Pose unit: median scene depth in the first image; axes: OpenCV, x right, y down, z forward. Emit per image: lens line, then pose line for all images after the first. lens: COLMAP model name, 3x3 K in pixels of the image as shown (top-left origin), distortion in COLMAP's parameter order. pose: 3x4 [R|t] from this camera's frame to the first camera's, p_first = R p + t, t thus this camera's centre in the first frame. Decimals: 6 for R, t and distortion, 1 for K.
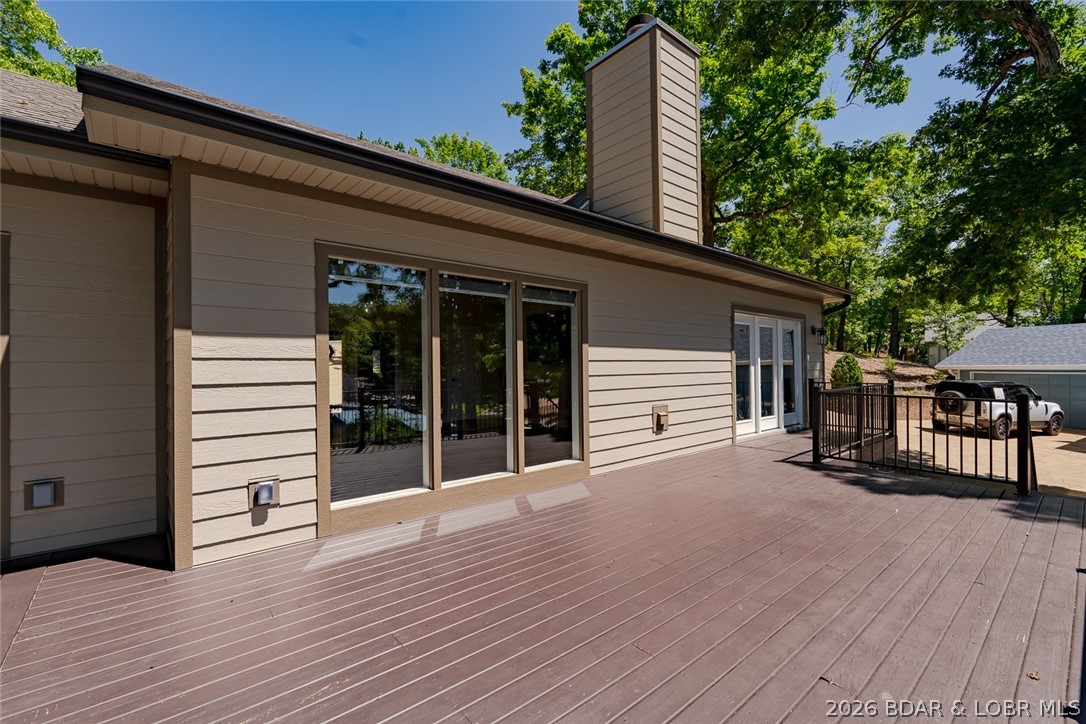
lens RADIAL K [[478.7, 0, 541.4], [0, 478.7, 364.4], [0, 0, 1]] dist [0.000733, -0.000095]
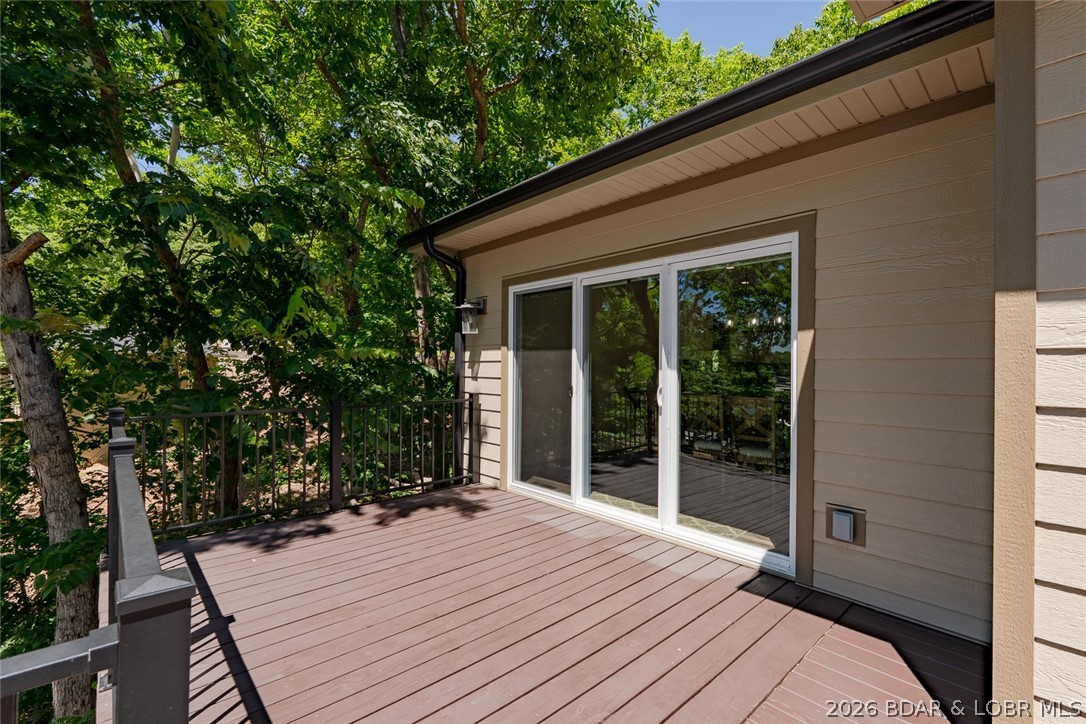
lens RADIAL K [[478.7, 0, 541.4], [0, 478.7, 364.4], [0, 0, 1]] dist [0.000733, -0.000095]
pose [[0.031489, 0.003441, -0.999498, -0.267529], [-0.001921, 0.999992, 0.003382, 0.000973], [0.999502, 0.001813, 0.031496, 0.489641]]
